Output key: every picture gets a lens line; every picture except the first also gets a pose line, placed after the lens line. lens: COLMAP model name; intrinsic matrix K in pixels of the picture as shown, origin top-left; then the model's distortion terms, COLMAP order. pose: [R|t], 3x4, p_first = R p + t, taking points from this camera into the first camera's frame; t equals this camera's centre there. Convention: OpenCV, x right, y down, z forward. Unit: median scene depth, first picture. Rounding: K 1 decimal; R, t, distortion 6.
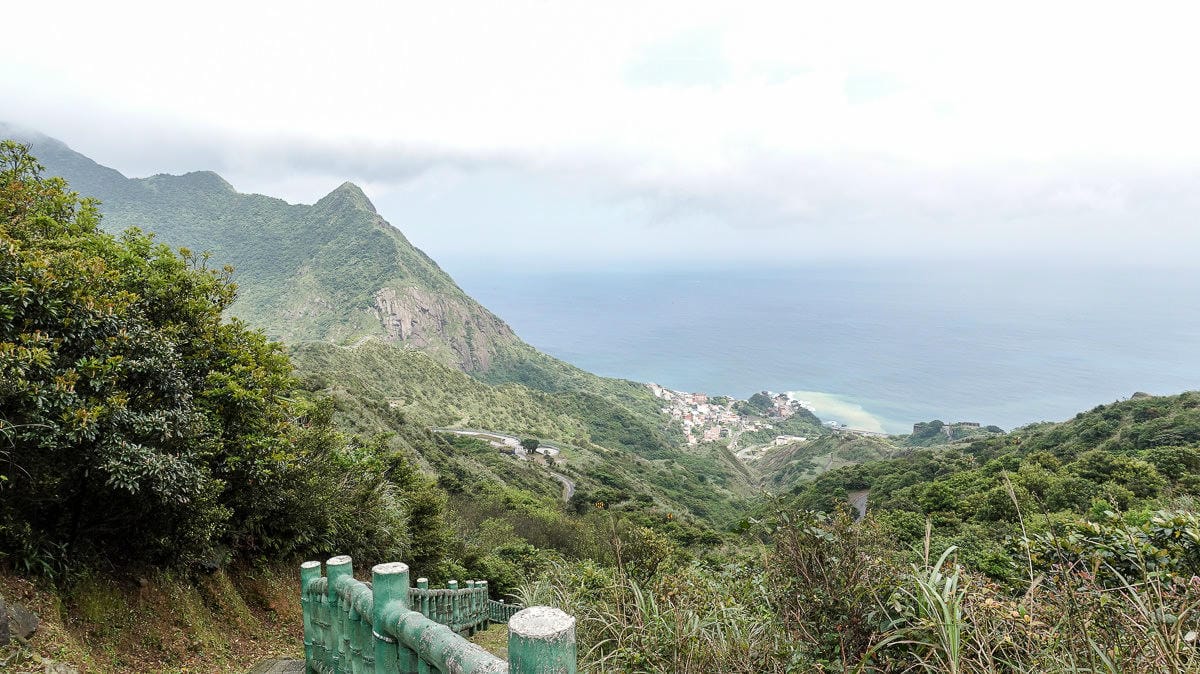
lens RADIAL K [[834.3, 0, 595.7], [0, 834.3, 336.0], [0, 0, 1]] dist [0.012609, -0.008643]
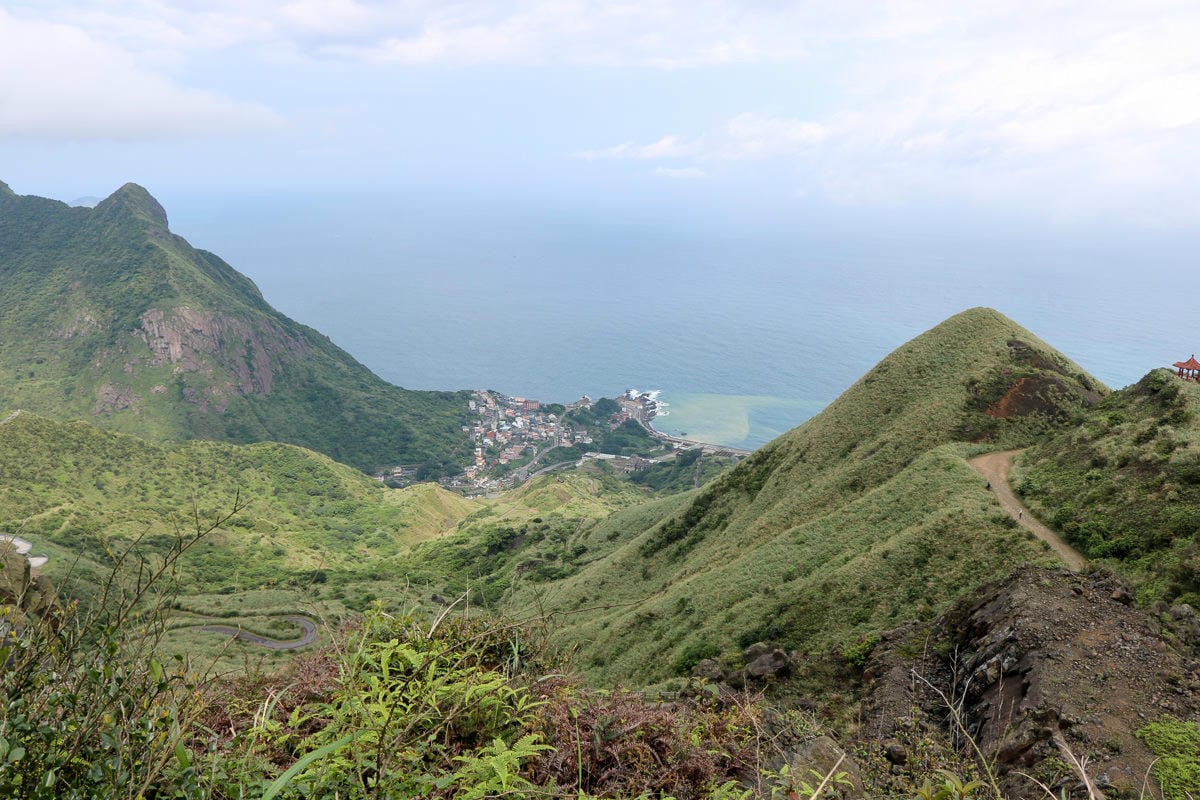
lens RADIAL K [[978.0, 0, 600.5], [0, 978.0, 397.6], [0, 0, 1]] dist [-0.009797, 0.023007]
pose [[0.999727, -0.004355, 0.022948, 0.227804], [0.001644, 0.993148, 0.116854, -0.083509], [-0.023300, -0.116785, 0.992884, -0.133604]]
